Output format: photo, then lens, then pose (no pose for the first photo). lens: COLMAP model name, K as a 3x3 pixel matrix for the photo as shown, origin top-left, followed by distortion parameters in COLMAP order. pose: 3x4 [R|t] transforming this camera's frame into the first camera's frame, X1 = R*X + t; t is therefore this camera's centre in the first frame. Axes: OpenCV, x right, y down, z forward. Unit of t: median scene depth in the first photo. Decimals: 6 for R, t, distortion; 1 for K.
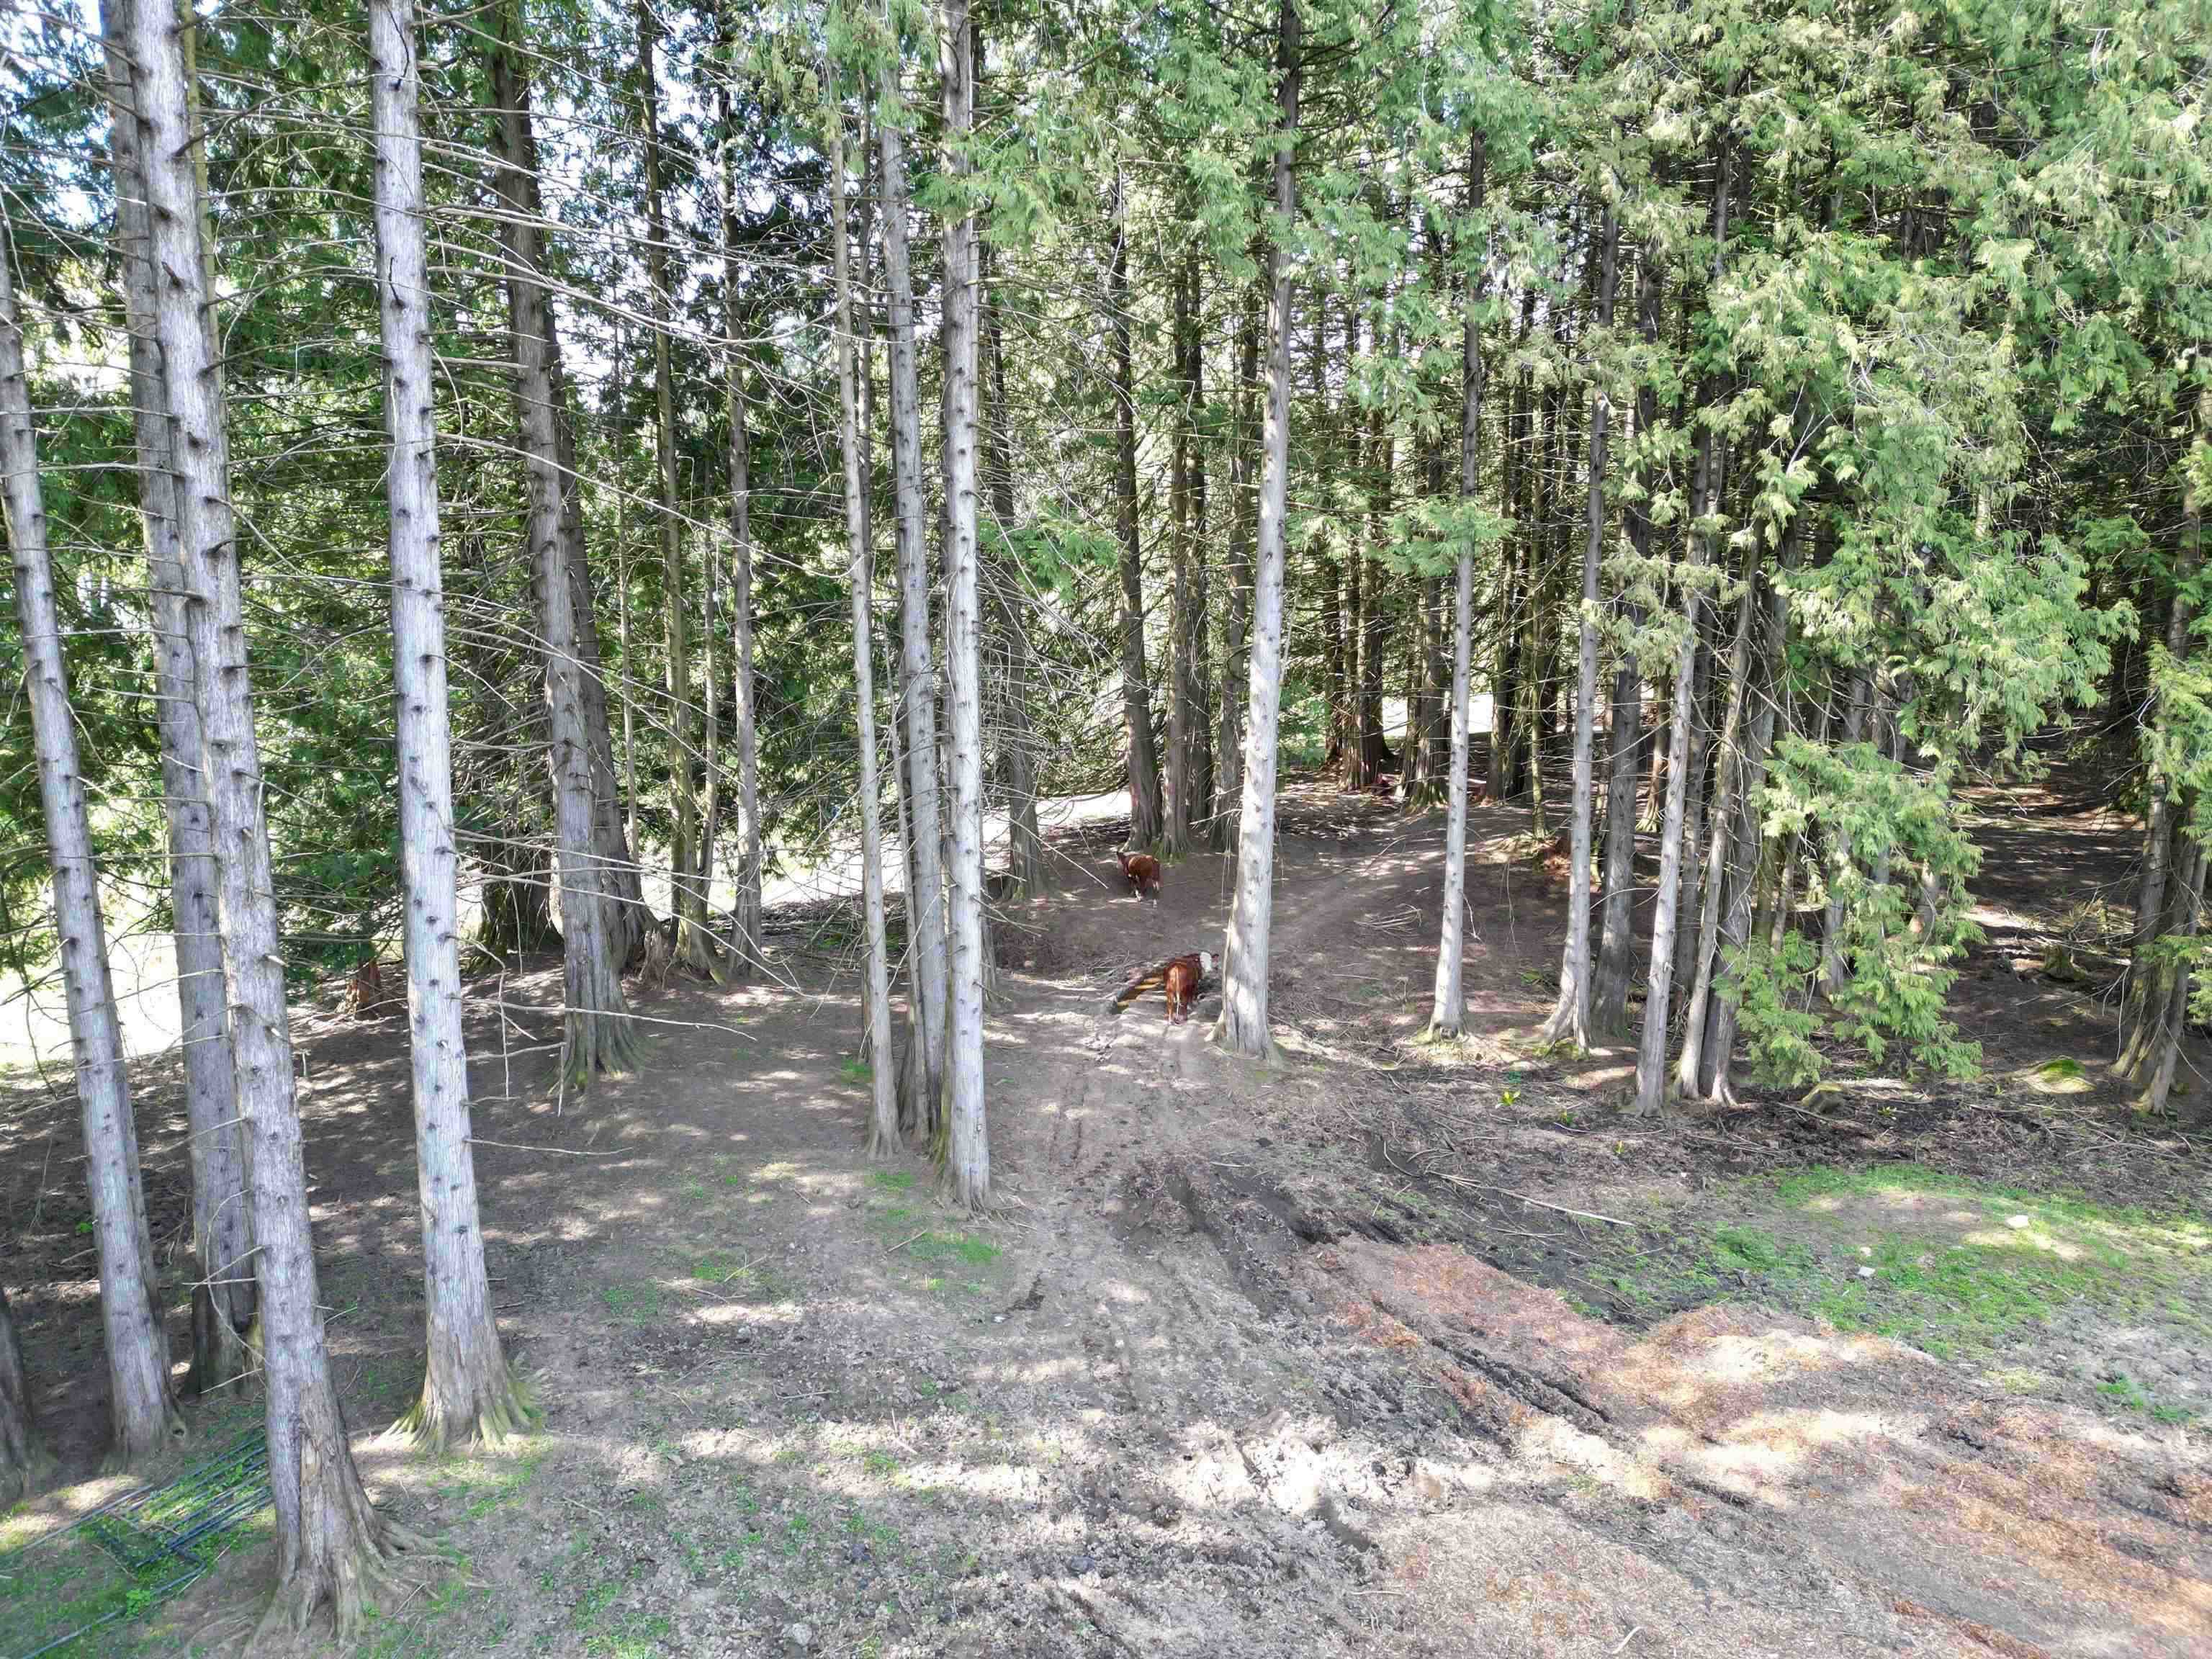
lens RADIAL K [[1492.6, 0, 1119.8], [0, 1492.6, 865.5], [0, 0, 1]] dist [0.057069, -0.052569]
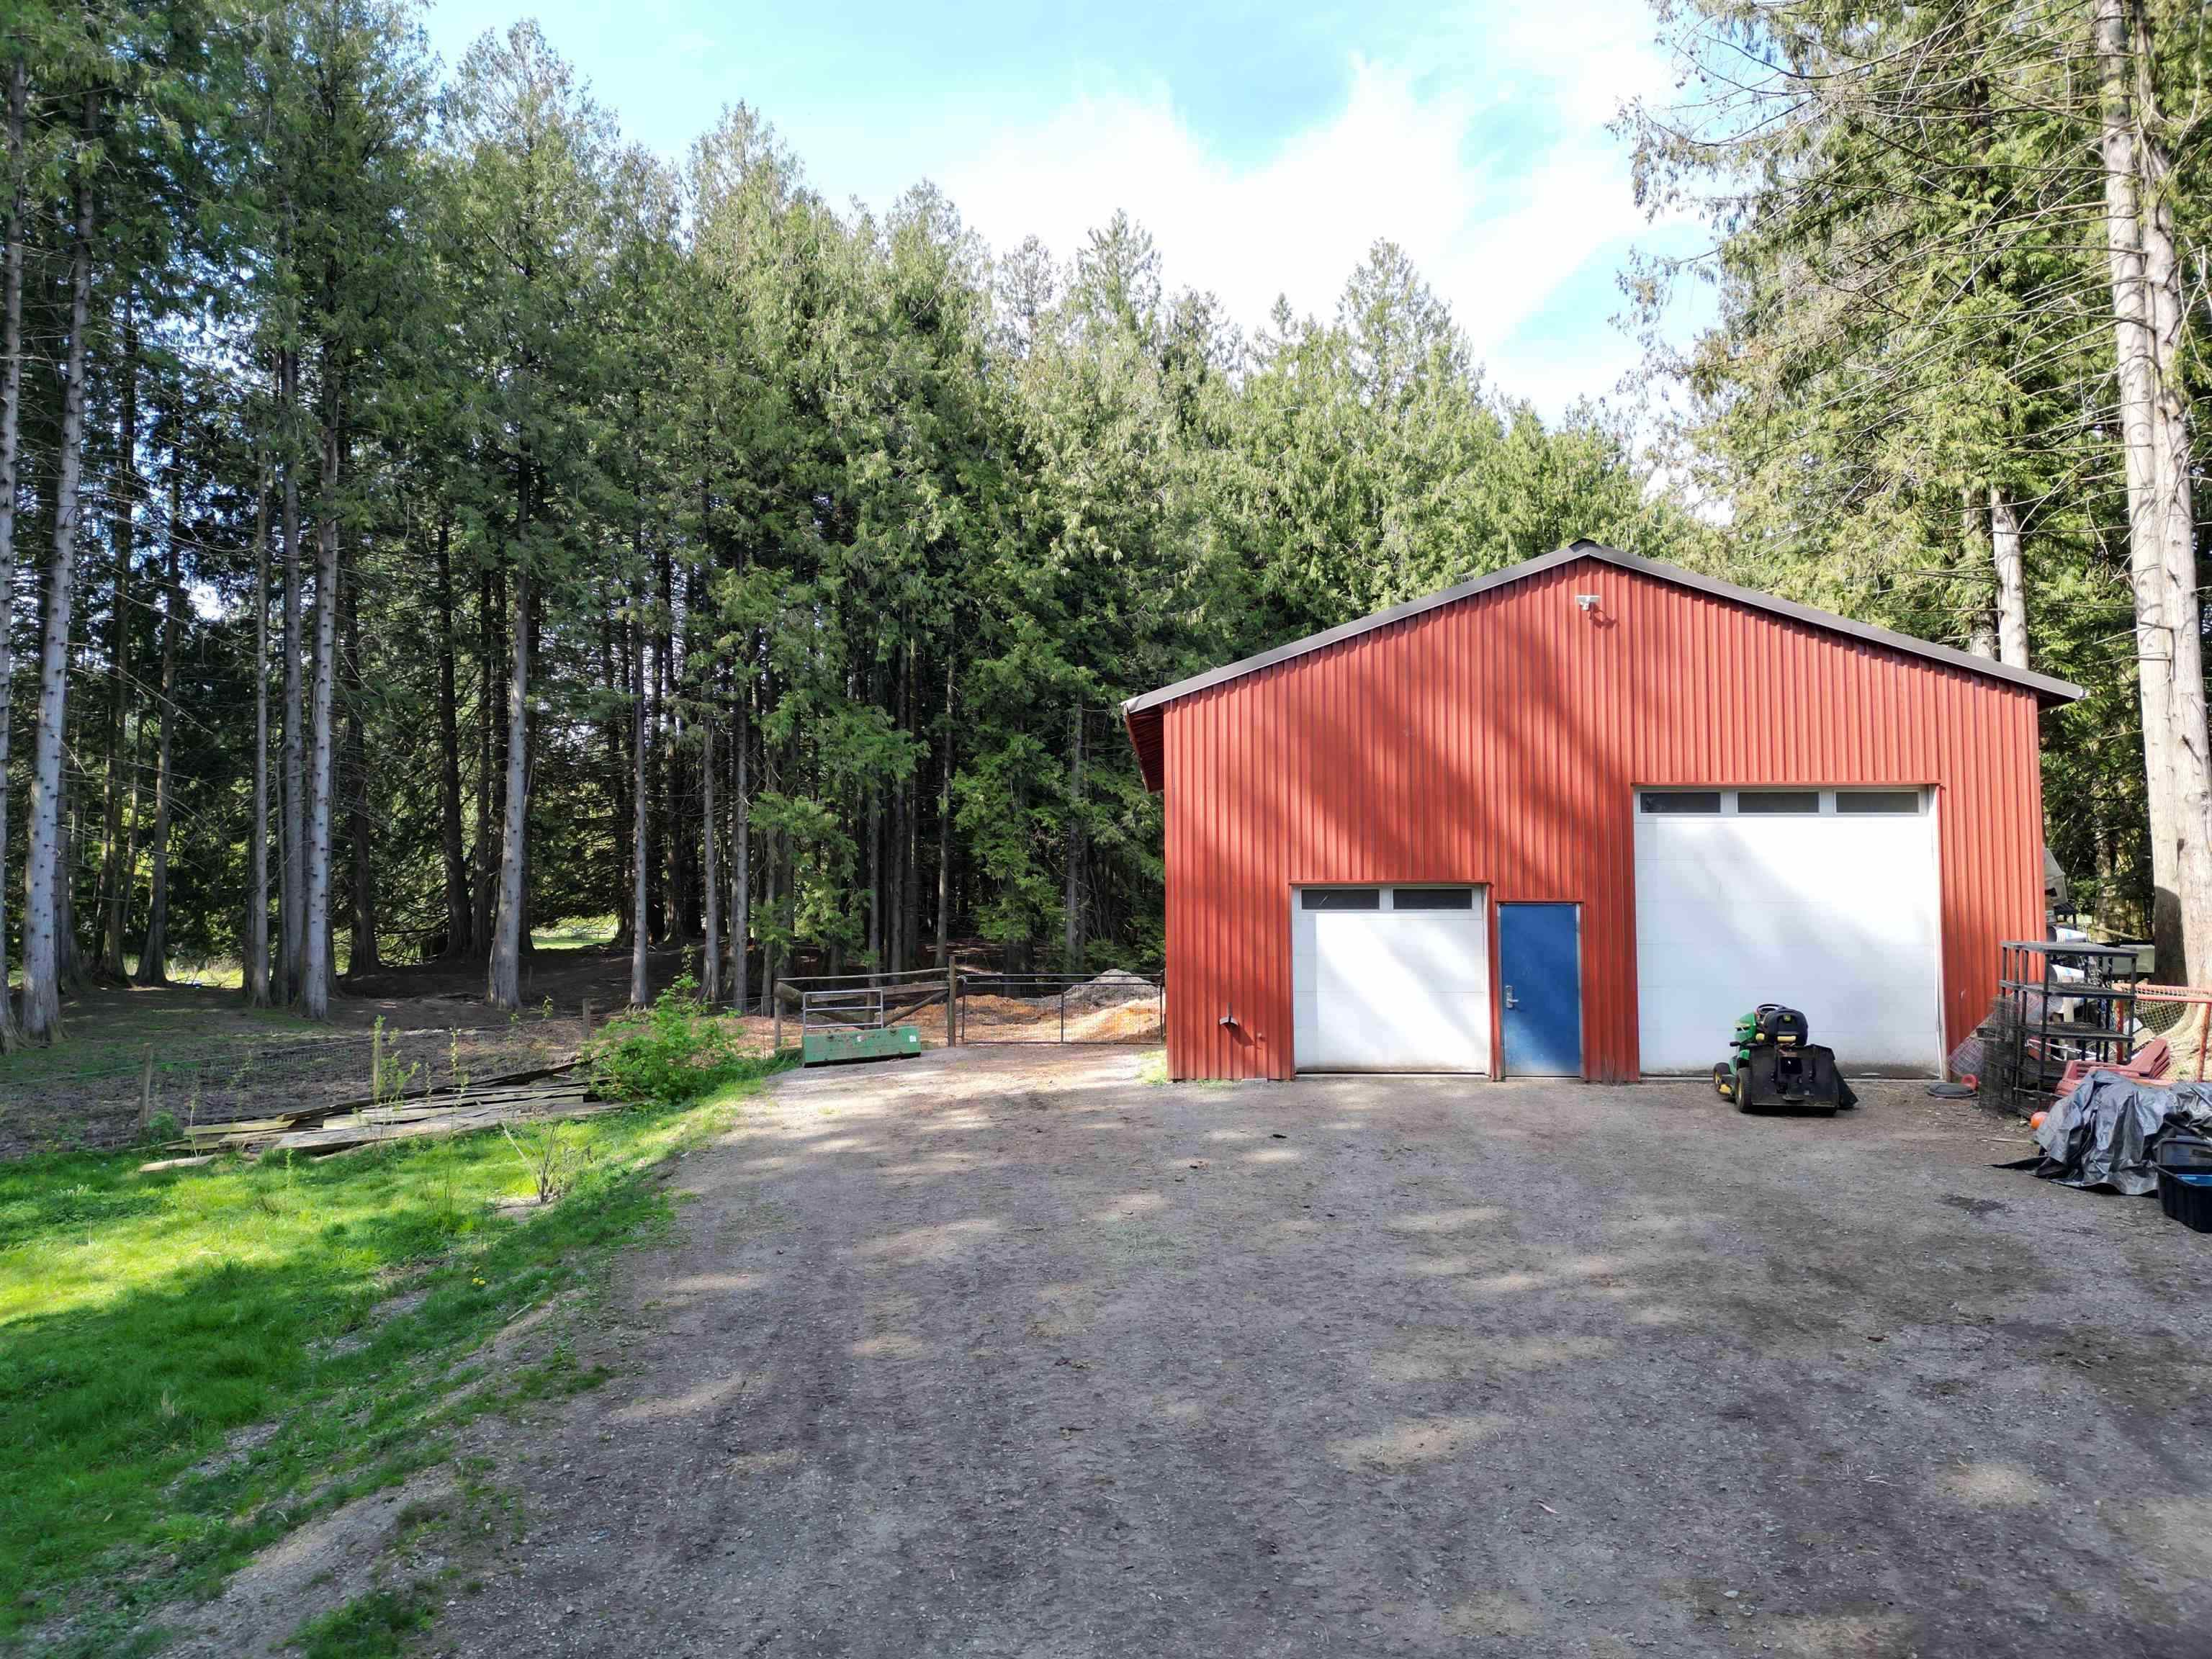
lens RADIAL K [[1492.6, 0, 1119.8], [0, 1492.6, 865.5], [0, 0, 1]] dist [0.057069, -0.052569]
pose [[0.924517, 0.006003, 0.381094, 0.073480], [0.087164, 0.970048, -0.226735, 0.405904], [-0.371041, 0.242838, 0.896303, -0.786515]]
